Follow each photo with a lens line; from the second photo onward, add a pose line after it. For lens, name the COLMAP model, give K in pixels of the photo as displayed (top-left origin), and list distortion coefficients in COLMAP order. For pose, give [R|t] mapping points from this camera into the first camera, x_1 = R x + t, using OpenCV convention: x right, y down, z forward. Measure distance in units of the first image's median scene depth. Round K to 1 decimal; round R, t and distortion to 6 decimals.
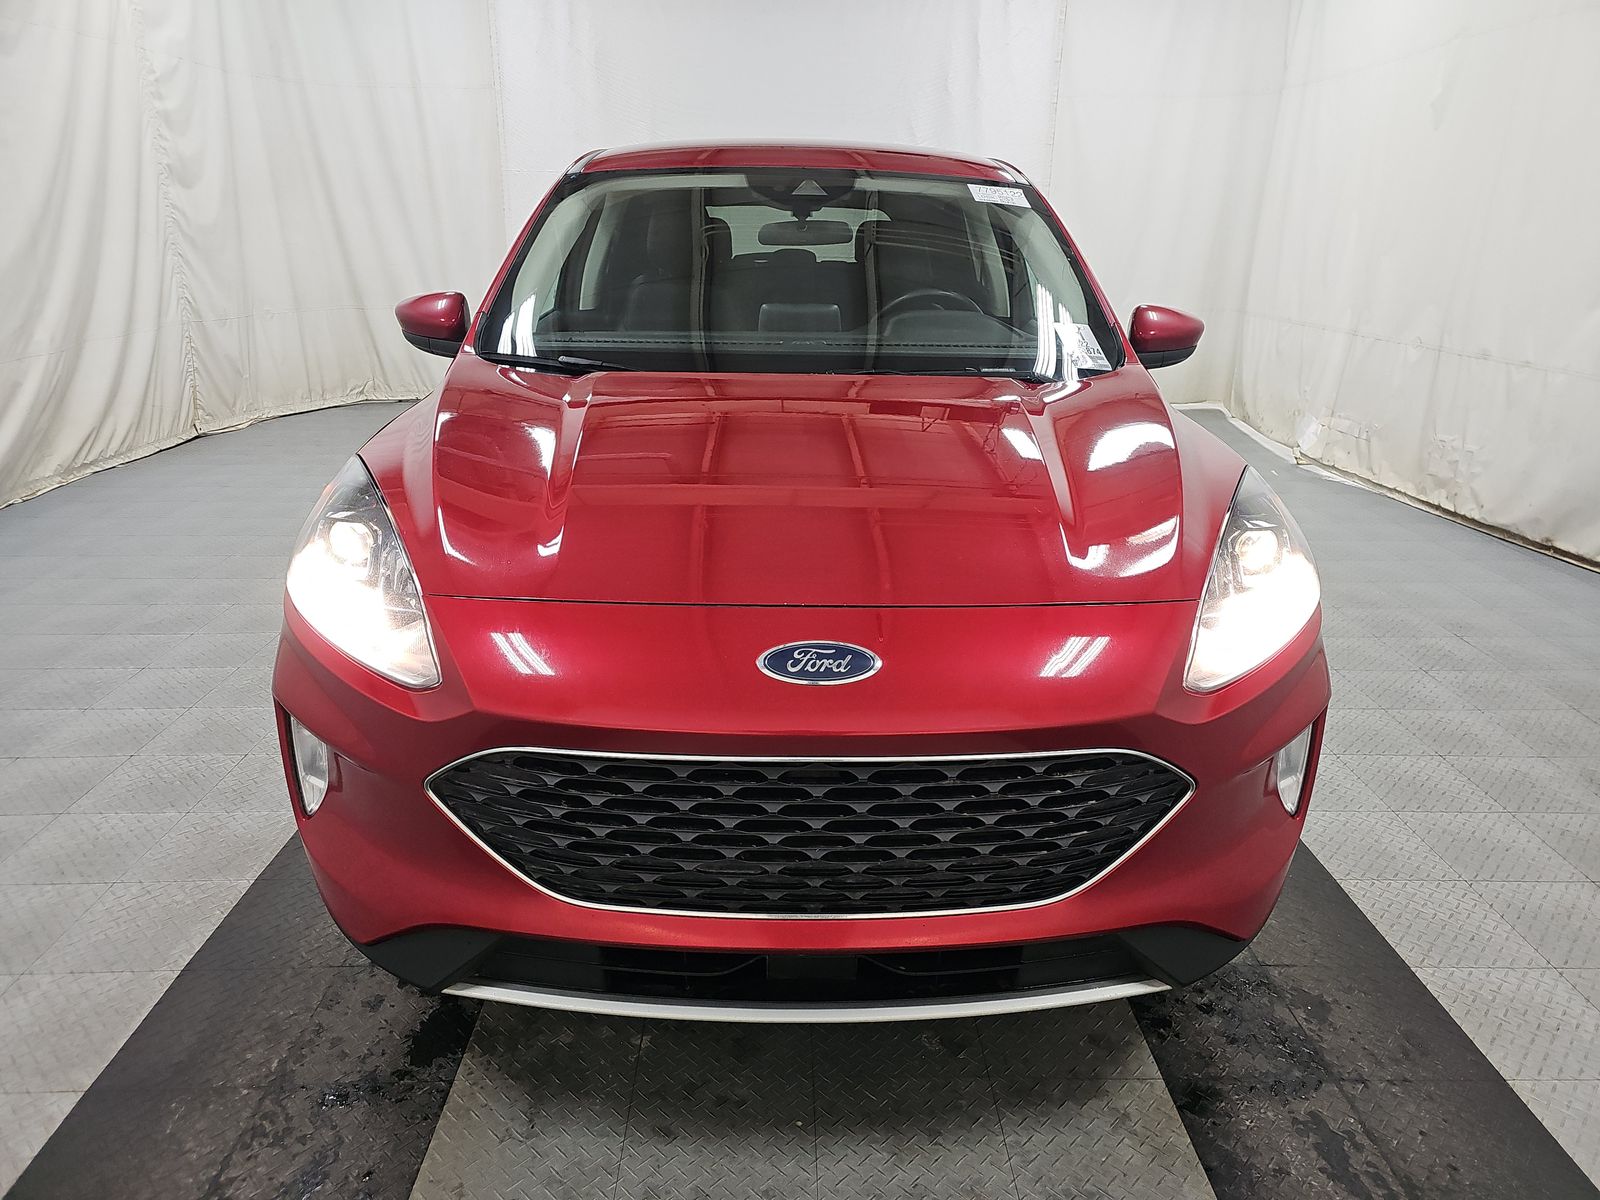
lens RADIAL K [[1068.6, 0, 800.0], [0, 1068.6, 600.0], [0, 0, 1]] dist [0.040671, -0.039346]
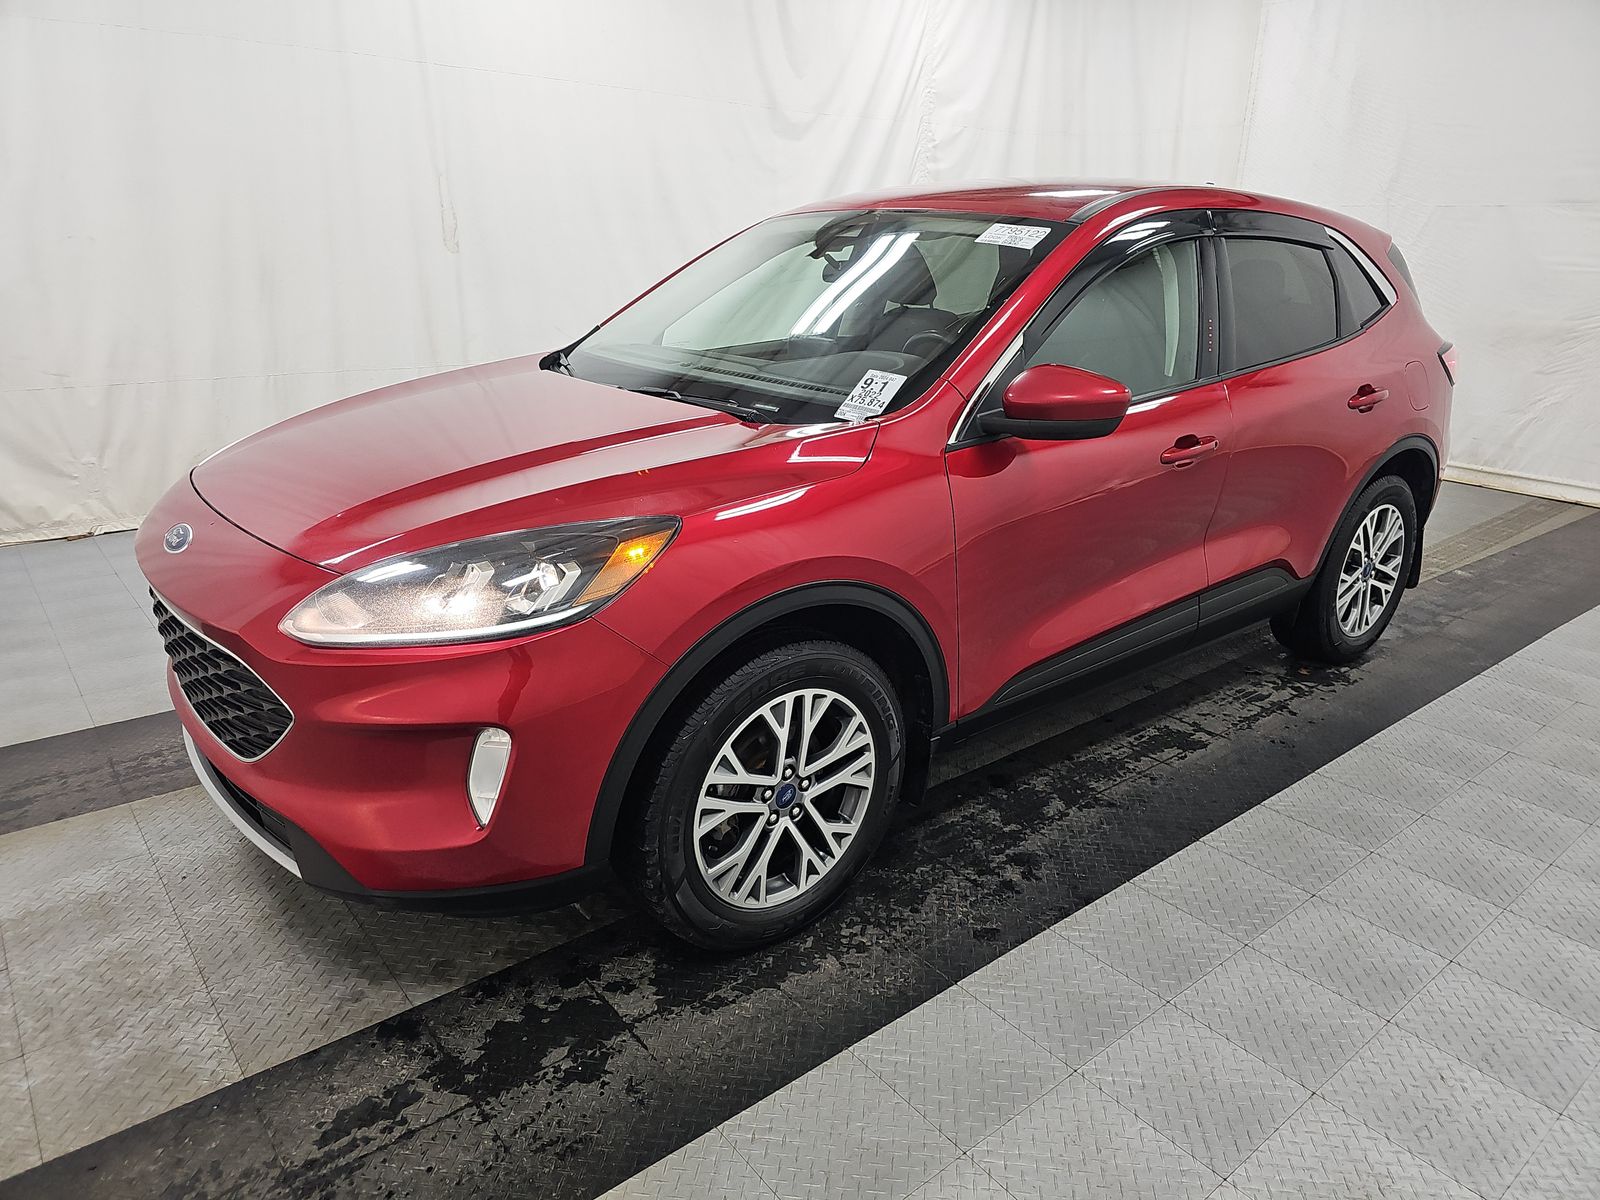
lens RADIAL K [[1068.6, 0, 800.0], [0, 1068.6, 600.0], [0, 0, 1]] dist [0.040671, -0.039346]
pose [[0.601908, 0.247987, -0.759085, 1.265293], [-0.271383, 0.957508, 0.097620, -0.175769], [0.751038, 0.147245, 0.643631, 0.487254]]
